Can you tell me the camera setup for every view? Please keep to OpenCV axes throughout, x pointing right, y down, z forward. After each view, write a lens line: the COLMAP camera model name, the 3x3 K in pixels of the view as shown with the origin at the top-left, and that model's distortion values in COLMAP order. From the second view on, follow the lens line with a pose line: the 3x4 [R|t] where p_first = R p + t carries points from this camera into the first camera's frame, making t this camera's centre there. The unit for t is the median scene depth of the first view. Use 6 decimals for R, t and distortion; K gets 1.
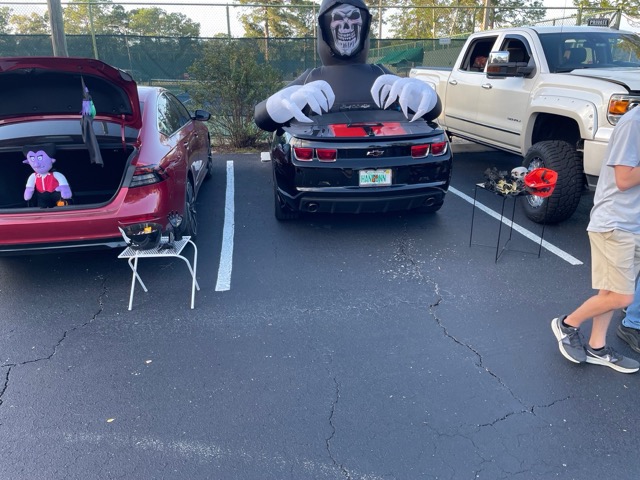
lens RADIAL K [[483.0, 0, 322.1], [0, 483.0, 251.7], [0, 0, 1]] dist [0.077083, -0.086839]
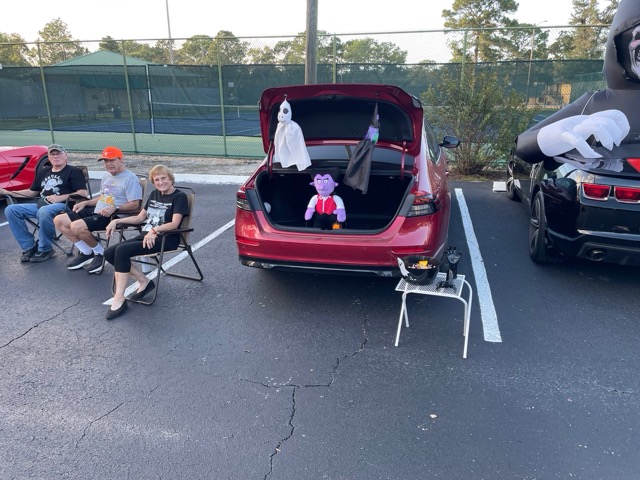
lens RADIAL K [[483.0, 0, 317.9], [0, 483.0, 243.3], [0, 0, 1]] dist [0.077083, -0.086839]
pose [[0.927596, 0.112328, -0.356297, -0.166626], [-0.133690, 0.990376, -0.035822, -0.017603], [0.348844, 0.080862, 0.933686, 0.040659]]
